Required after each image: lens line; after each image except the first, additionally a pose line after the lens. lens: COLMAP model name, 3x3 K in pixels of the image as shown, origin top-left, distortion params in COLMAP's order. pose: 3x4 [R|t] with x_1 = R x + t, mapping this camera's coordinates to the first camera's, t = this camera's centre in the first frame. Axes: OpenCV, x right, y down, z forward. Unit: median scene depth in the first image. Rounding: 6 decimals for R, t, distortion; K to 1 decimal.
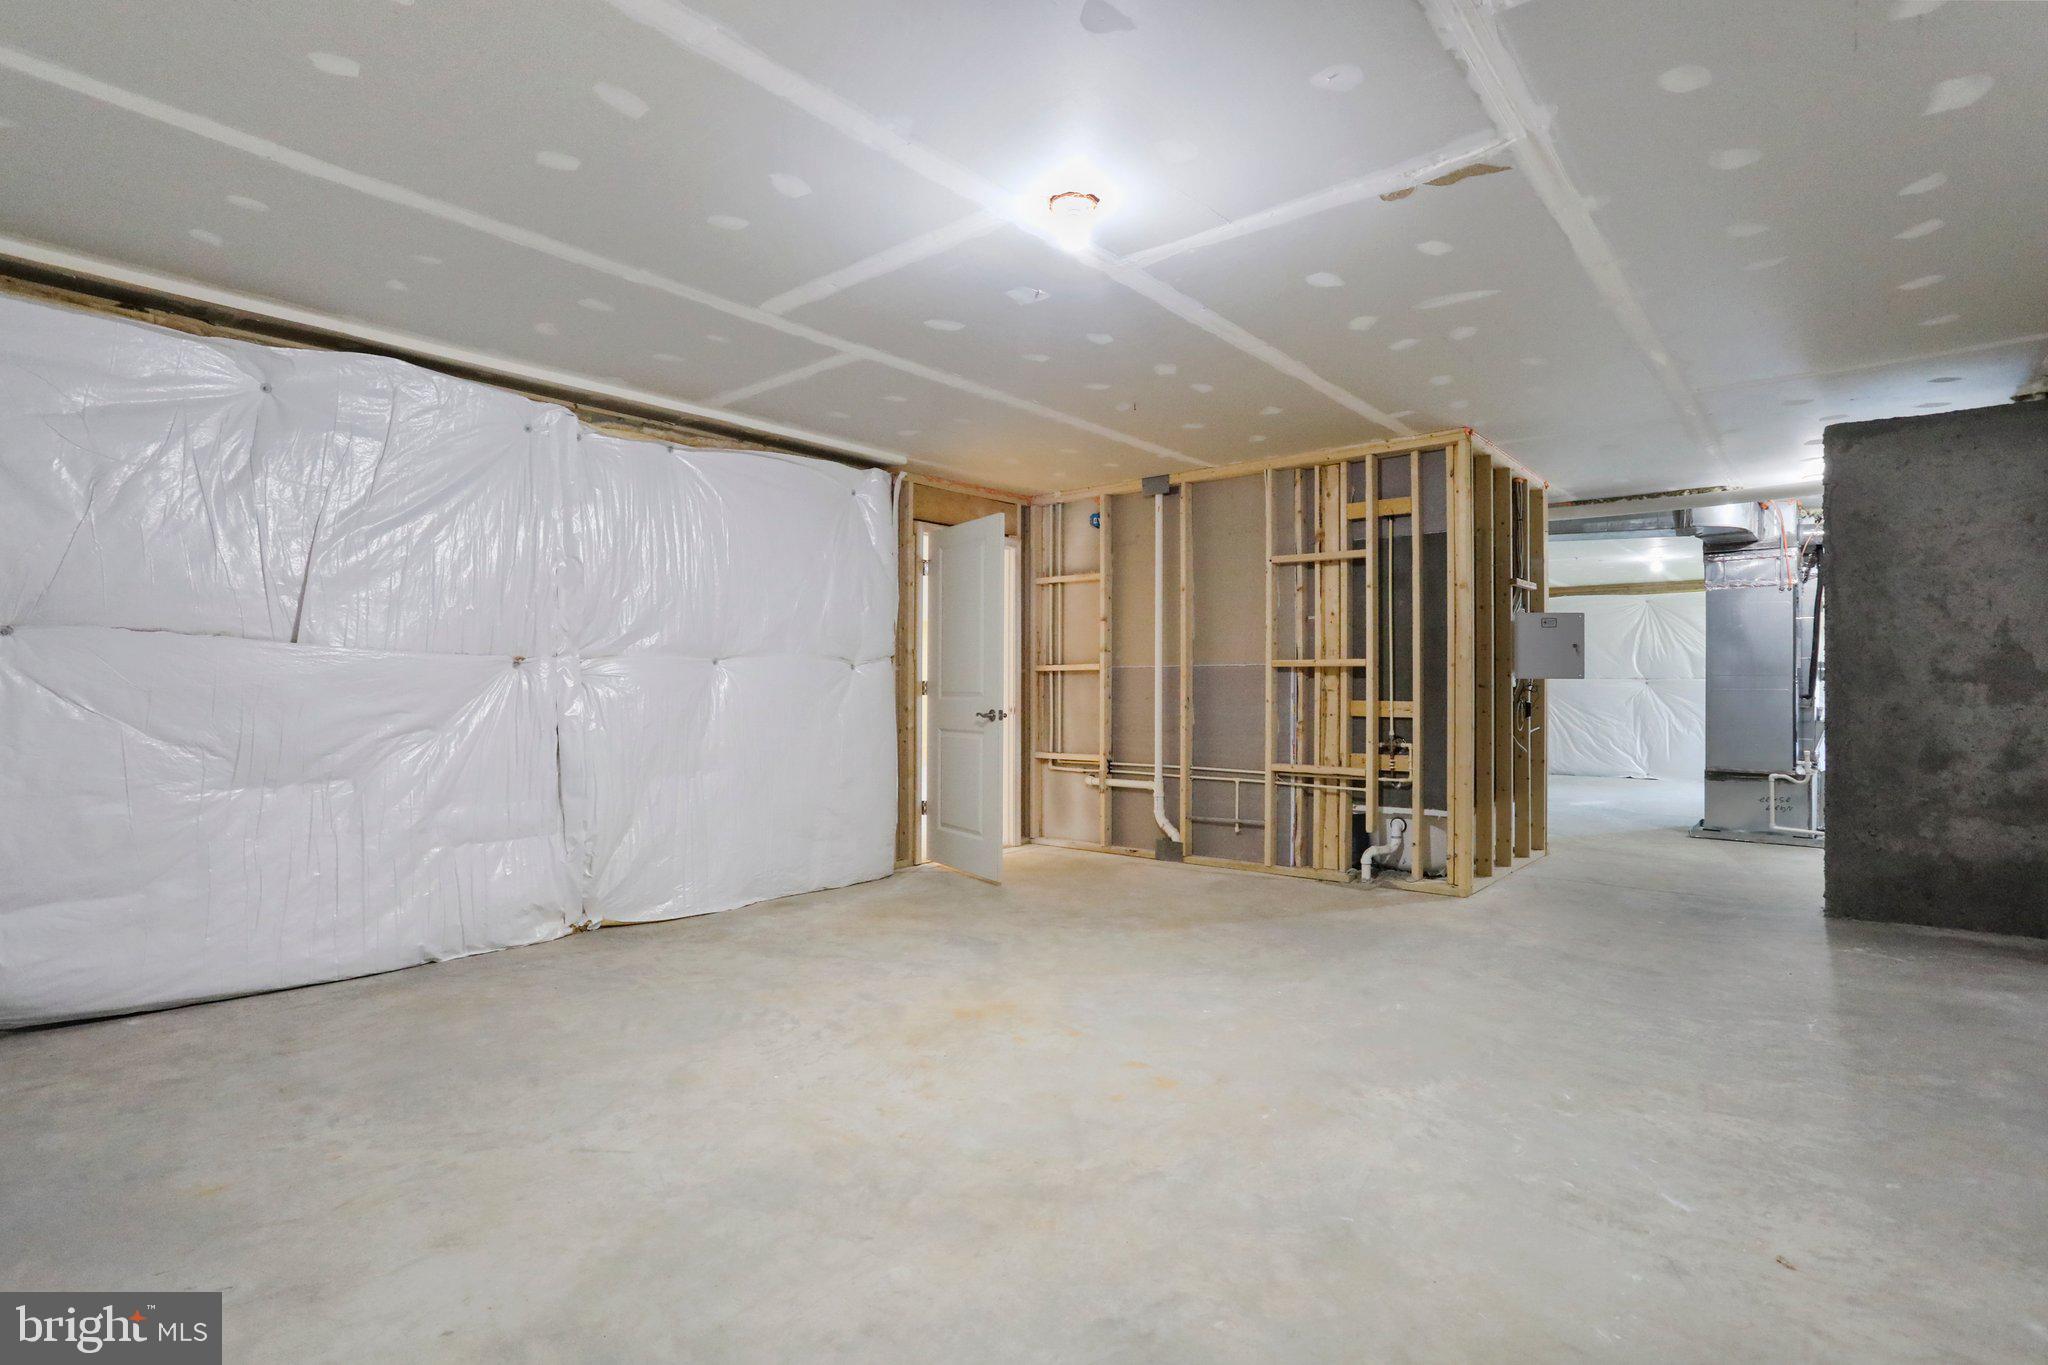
lens RADIAL K [[1013.3, 0, 1032.8], [0, 1013.3, 687.9], [0, 0, 1]] dist [-0.035383, 0.014997]
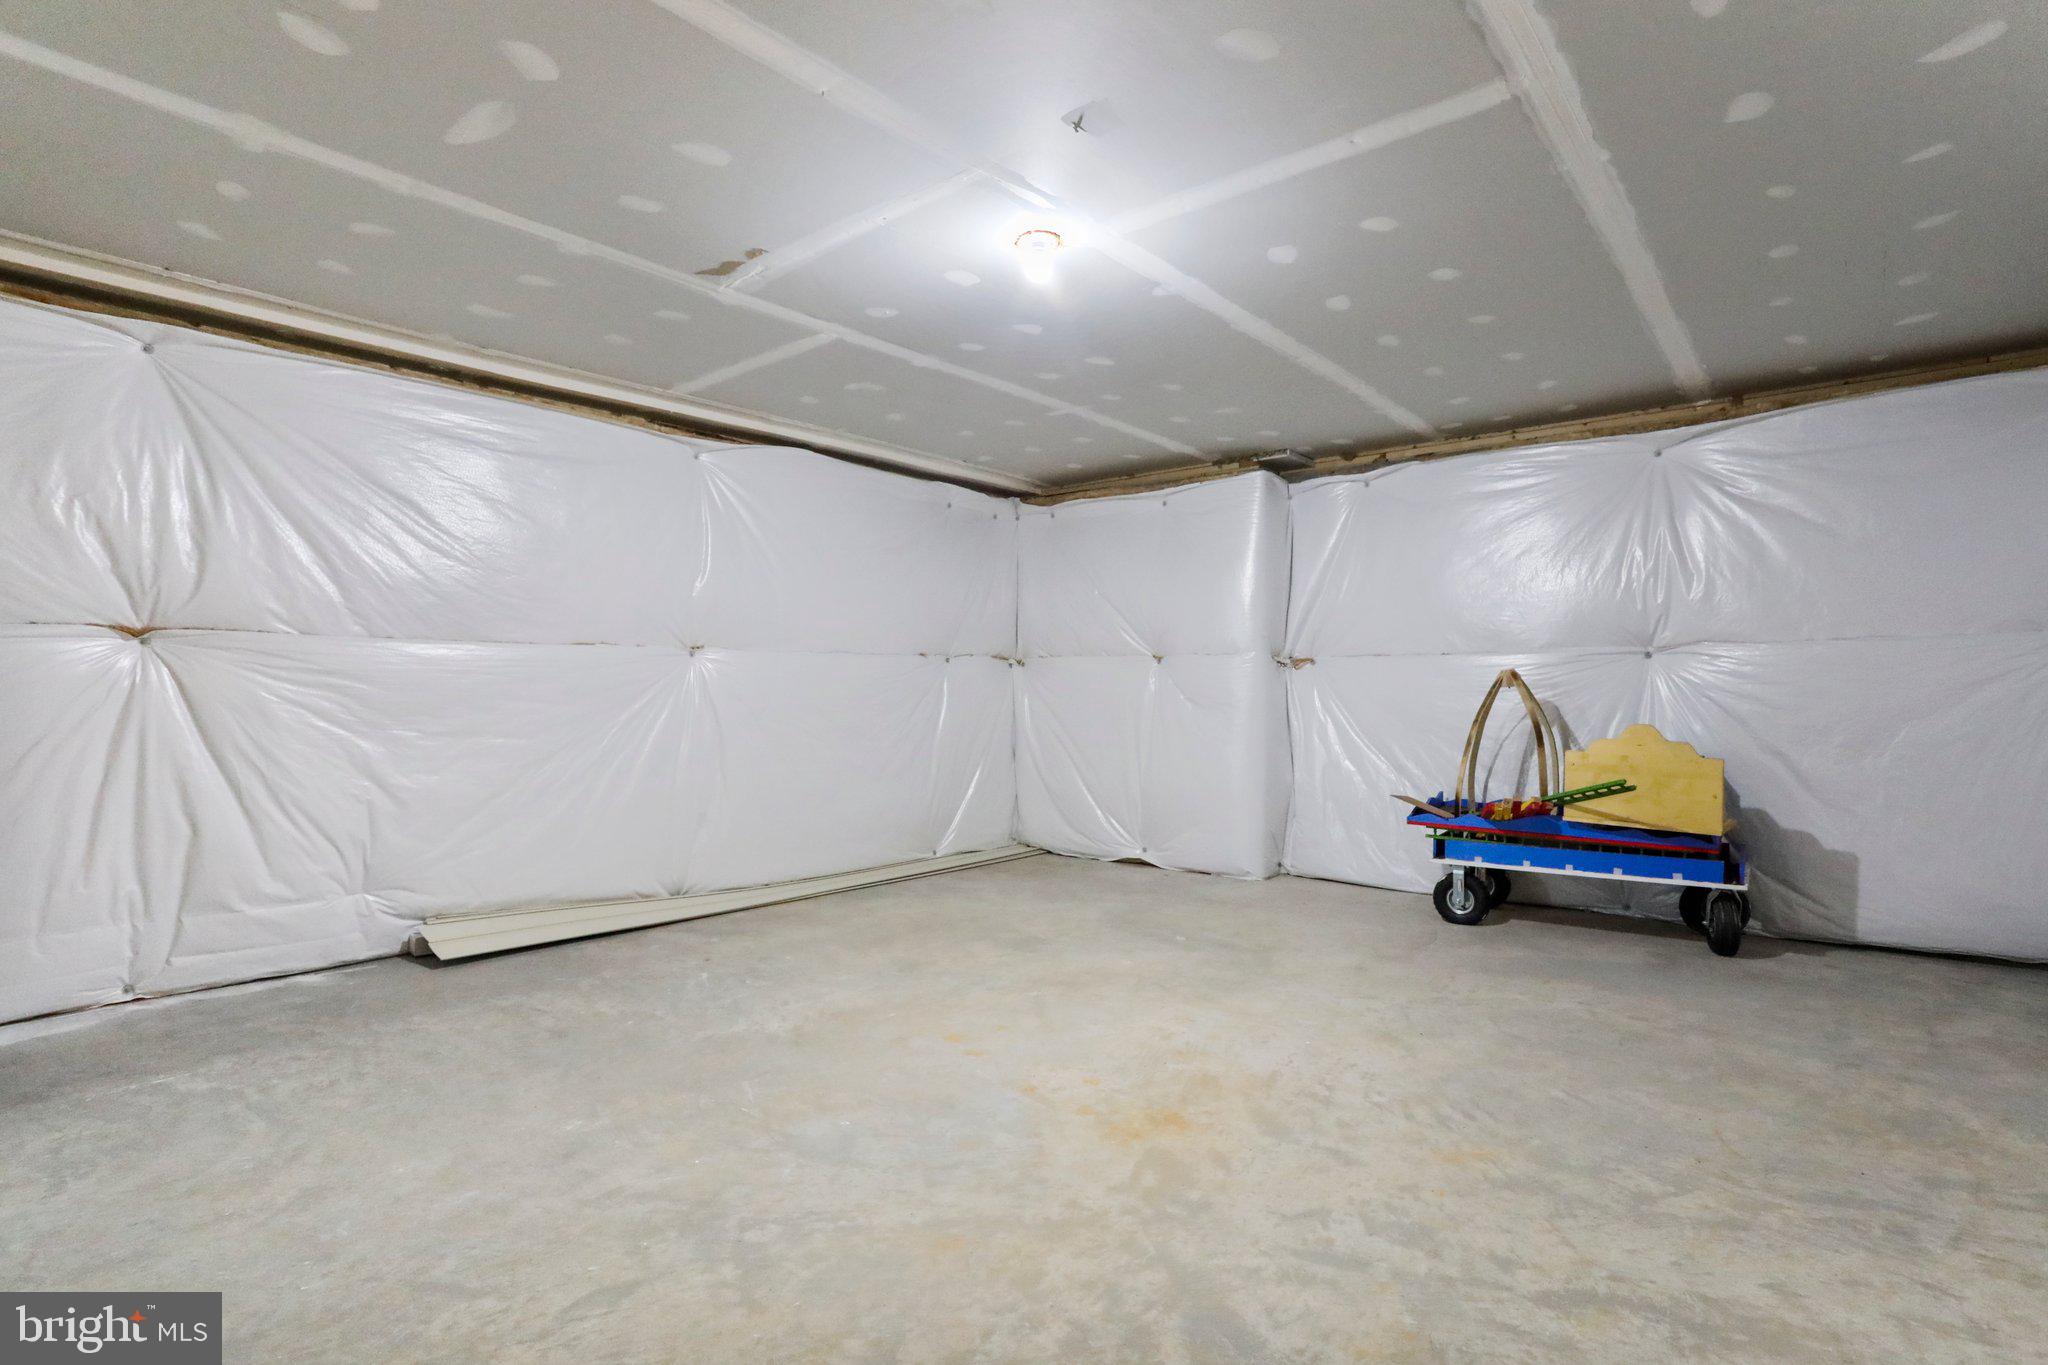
lens RADIAL K [[1013.3, 0, 1026.1], [0, 1013.3, 693.2], [0, 0, 1]] dist [-0.035383, 0.014997]
pose [[-0.999947, -0.002840, 0.009926, 0.036640], [-0.002848, 0.999996, -0.000817, 0.007753], [-0.009923, -0.000845, -0.999950, 1.862746]]
